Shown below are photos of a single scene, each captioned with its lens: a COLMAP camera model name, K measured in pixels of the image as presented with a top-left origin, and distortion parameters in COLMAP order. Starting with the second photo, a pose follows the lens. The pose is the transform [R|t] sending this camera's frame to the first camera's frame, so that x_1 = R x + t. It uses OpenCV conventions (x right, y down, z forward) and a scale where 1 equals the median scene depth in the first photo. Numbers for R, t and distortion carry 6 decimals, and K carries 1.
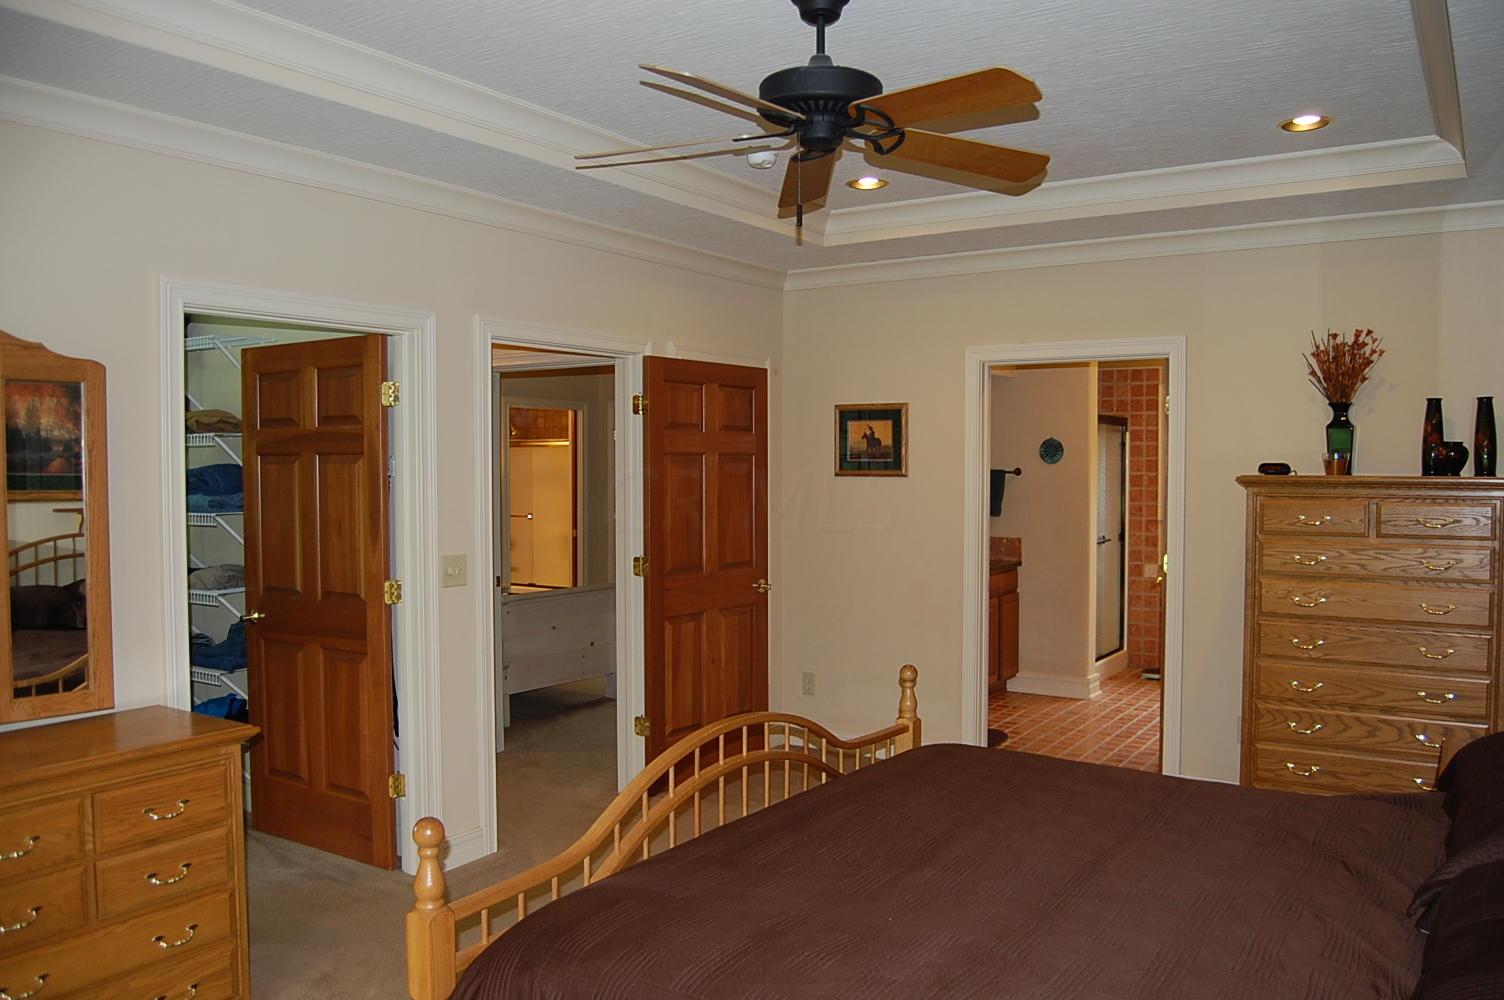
lens RADIAL K [[1174.2, 0, 754.5], [0, 1174.2, 499.3], [0, 0, 1]] dist [-0.089879, 0.034787]
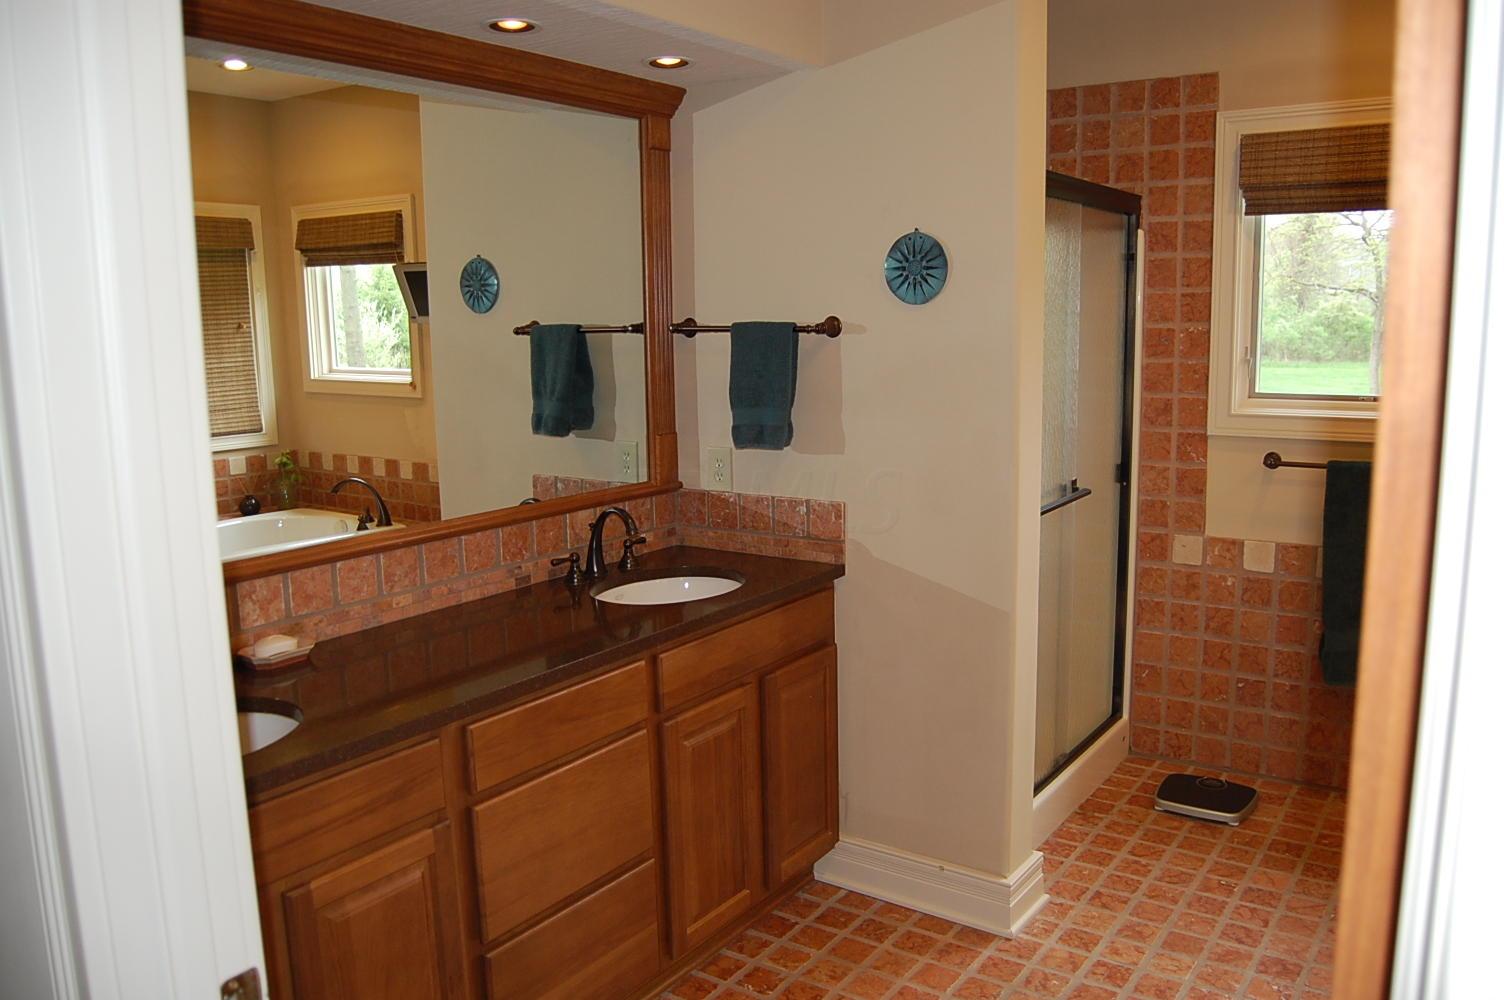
lens RADIAL K [[1174.2, 0, 763.1], [0, 1174.2, 502.4], [0, 0, 1]] dist [-0.089879, 0.034787]
pose [[0.999672, -0.012628, -0.022296, 0.190338], [0.015395, 0.991569, 0.128664, -0.014978], [0.020483, -0.128965, 0.991438, 0.562687]]
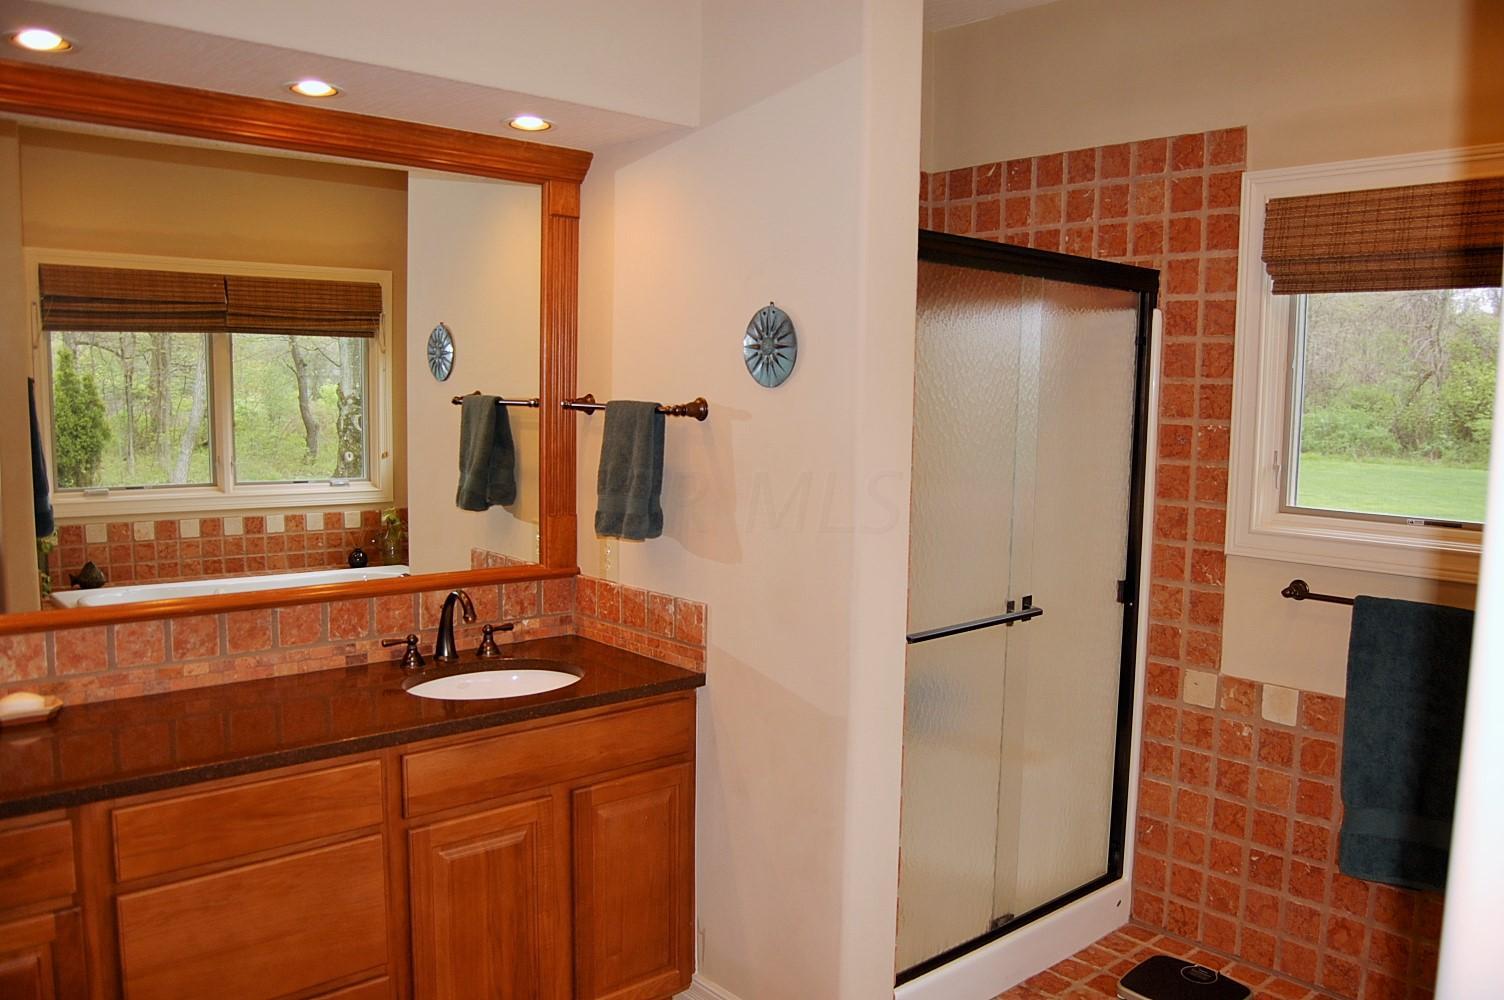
lens RADIAL K [[1174.2, 0, 760.5], [0, 1174.2, 506.5], [0, 0, 1]] dist [-0.089879, 0.034787]
pose [[0.965335, 0.044455, -0.257199, 0.297586], [-0.026788, 0.997060, 0.071793, -0.018477], [0.259635, -0.062414, 0.963688, 0.611875]]
